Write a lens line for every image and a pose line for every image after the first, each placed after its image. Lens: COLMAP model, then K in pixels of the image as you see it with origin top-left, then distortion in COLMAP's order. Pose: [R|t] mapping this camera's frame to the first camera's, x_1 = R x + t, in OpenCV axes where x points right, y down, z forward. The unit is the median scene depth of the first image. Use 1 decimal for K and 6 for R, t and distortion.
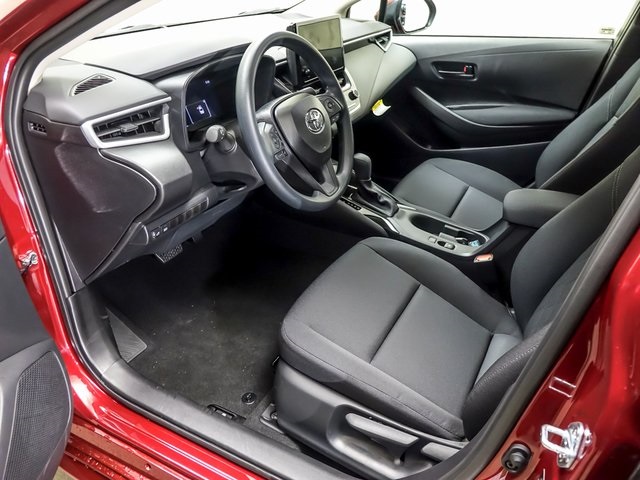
lens RADIAL K [[502.4, 0, 320.0], [0, 502.4, 240.0], [0, 0, 1]] dist [0.012403, -0.001432]
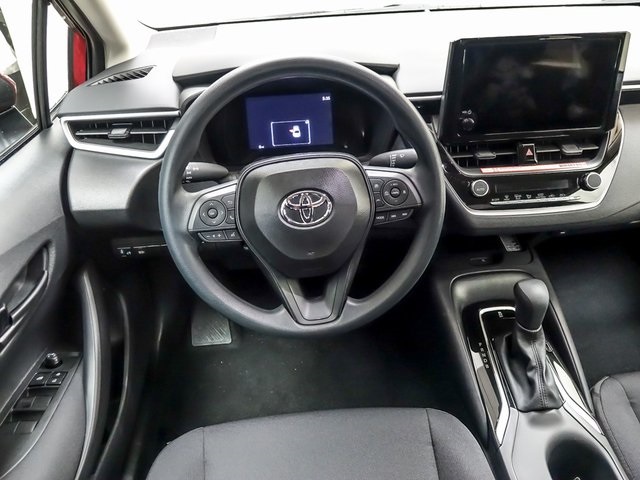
lens RADIAL K [[502.4, 0, 320.0], [0, 502.4, 240.0], [0, 0, 1]] dist [0.012403, -0.001432]
pose [[0.540408, 0.451393, -0.710072, 0.363083], [-0.388059, 0.882511, 0.265676, -0.299682], [0.746571, 0.131976, 0.652084, 0.497628]]
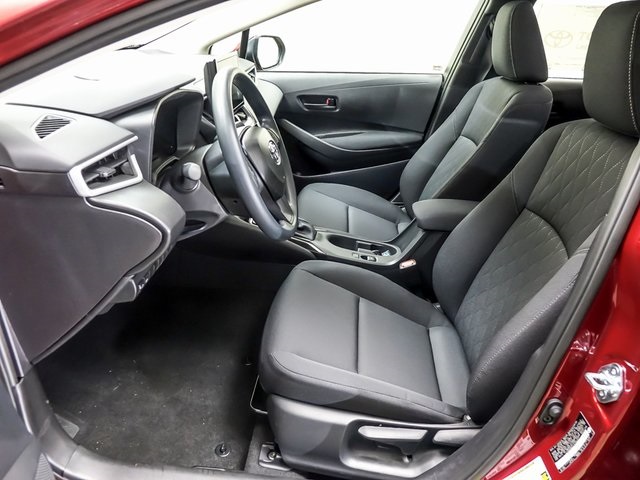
lens RADIAL K [[502.4, 0, 320.0], [0, 502.4, 240.0], [0, 0, 1]] dist [0.012403, -0.001432]
pose [[0.911352, -0.133562, 0.389357, -0.278037], [0.158585, 0.986804, -0.032688, -0.010667], [-0.379853, 0.091537, 0.920507, 0.033422]]
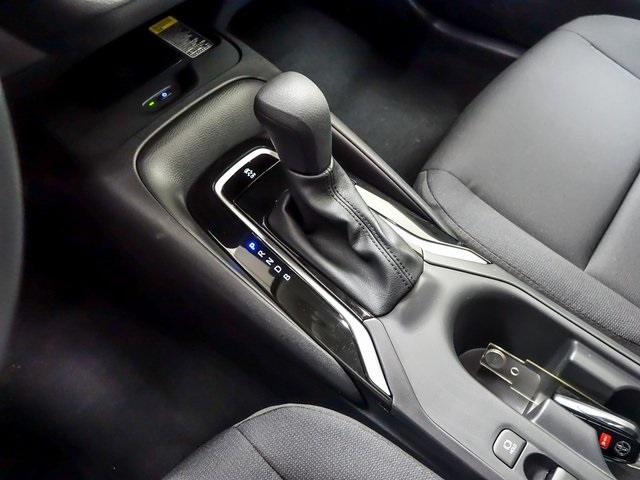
lens RADIAL K [[466.0, 0, 320.0], [0, 466.0, 240.0], [0, 0, 1]] dist [0.003052, 0.001095]
pose [[0.978248, 0.121921, -0.167826, 0.161443], [-0.048445, 0.920948, 0.386663, -0.208079], [0.201701, -0.370122, 0.906822, 0.840774]]
